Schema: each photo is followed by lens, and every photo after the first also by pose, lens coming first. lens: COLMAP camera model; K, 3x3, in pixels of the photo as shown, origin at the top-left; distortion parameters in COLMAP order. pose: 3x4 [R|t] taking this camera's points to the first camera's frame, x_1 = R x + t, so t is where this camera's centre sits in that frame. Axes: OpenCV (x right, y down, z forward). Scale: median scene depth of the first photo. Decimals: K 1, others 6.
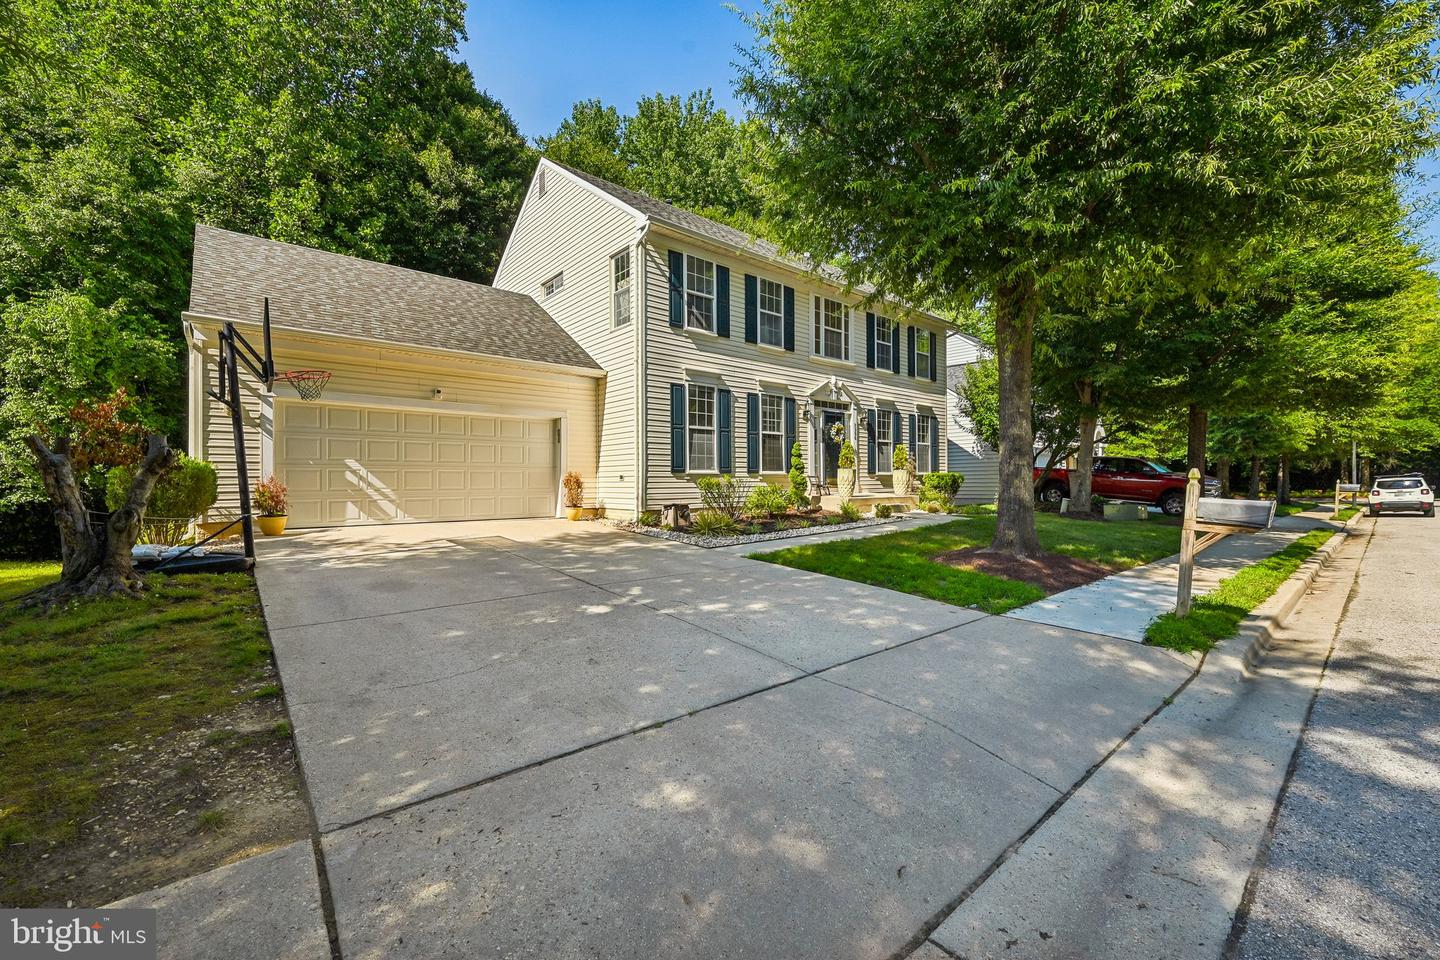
lens RADIAL K [[566.4, 0, 713.8], [0, 566.4, 484.5], [0, 0, 1]] dist [-0.000760, 0.000370]
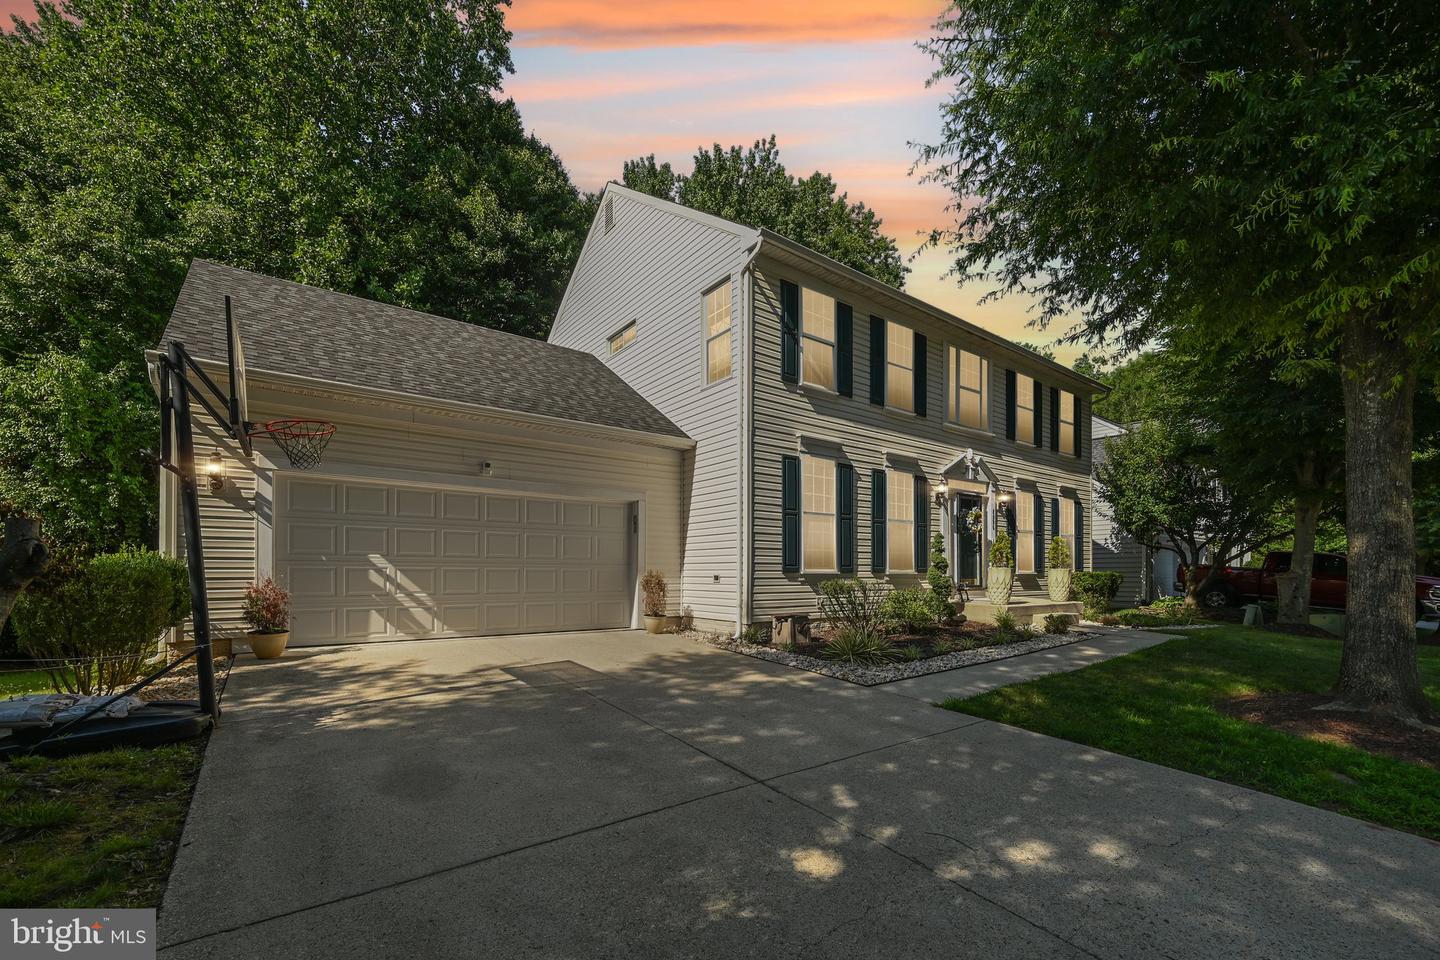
lens RADIAL K [[566.4, 0, 706.8], [0, 566.4, 579.4], [0, 0, 1]] dist [-0.000760, 0.000370]
pose [[0.997838, 0.008389, -0.065189, -0.111784], [-0.007812, 0.999928, 0.009102, -0.015520], [0.065260, -0.008573, 0.997831, 0.204159]]
